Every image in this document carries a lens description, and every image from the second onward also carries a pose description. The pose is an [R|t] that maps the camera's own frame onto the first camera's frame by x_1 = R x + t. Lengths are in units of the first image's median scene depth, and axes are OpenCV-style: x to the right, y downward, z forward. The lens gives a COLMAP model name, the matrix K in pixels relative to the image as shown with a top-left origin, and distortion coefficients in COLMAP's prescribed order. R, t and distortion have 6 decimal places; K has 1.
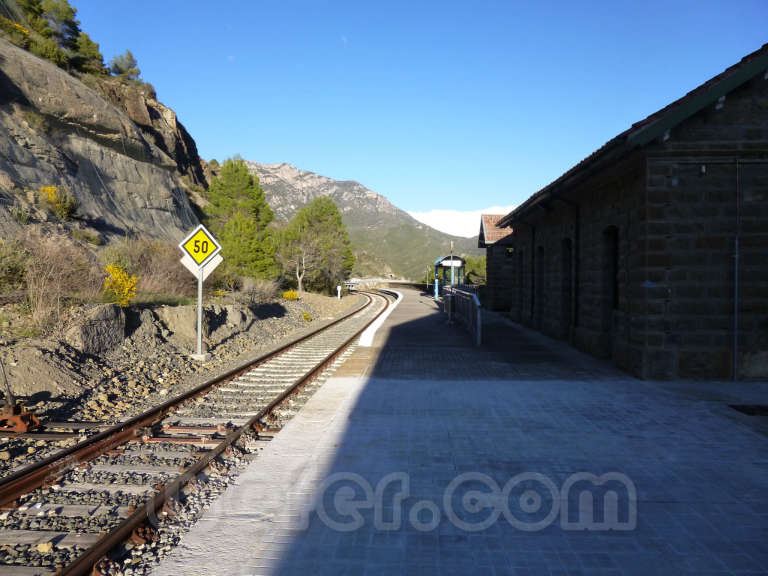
lens RADIAL K [[589.9, 0, 382.4], [0, 589.9, 285.7], [0, 0, 1]] dist [-0.050191, 0.043841]
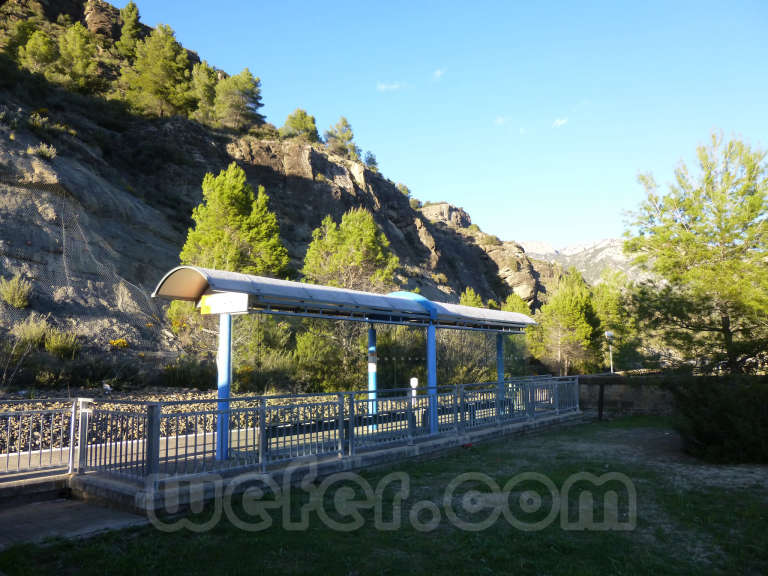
lens RADIAL K [[587.2, 0, 382.9], [0, 587.2, 293.7], [0, 0, 1]] dist [-0.045612, 0.035103]
pose [[0.818543, -0.081030, -0.568701, 0.125493], [0.008314, 0.991569, -0.129316, -0.002683], [0.574385, 0.101123, 0.812315, 0.306928]]
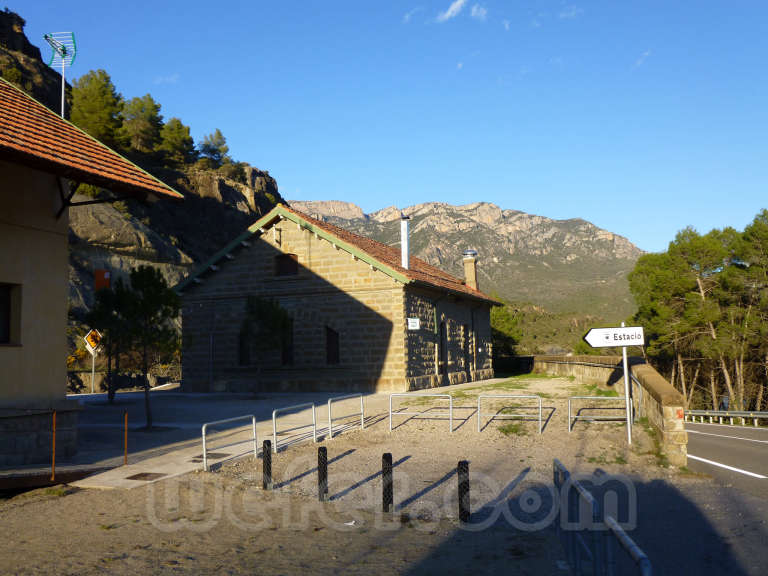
lens RADIAL K [[804.3, 0, 379.7], [0, 804.3, 284.8], [0, 0, 1]] dist [-0.026930, -0.003648]
pose [[0.954157, -0.052145, -0.294728, 0.219080], [0.022222, 0.994331, -0.103981, 0.007845], [0.298479, 0.092664, 0.949907, -0.192020]]
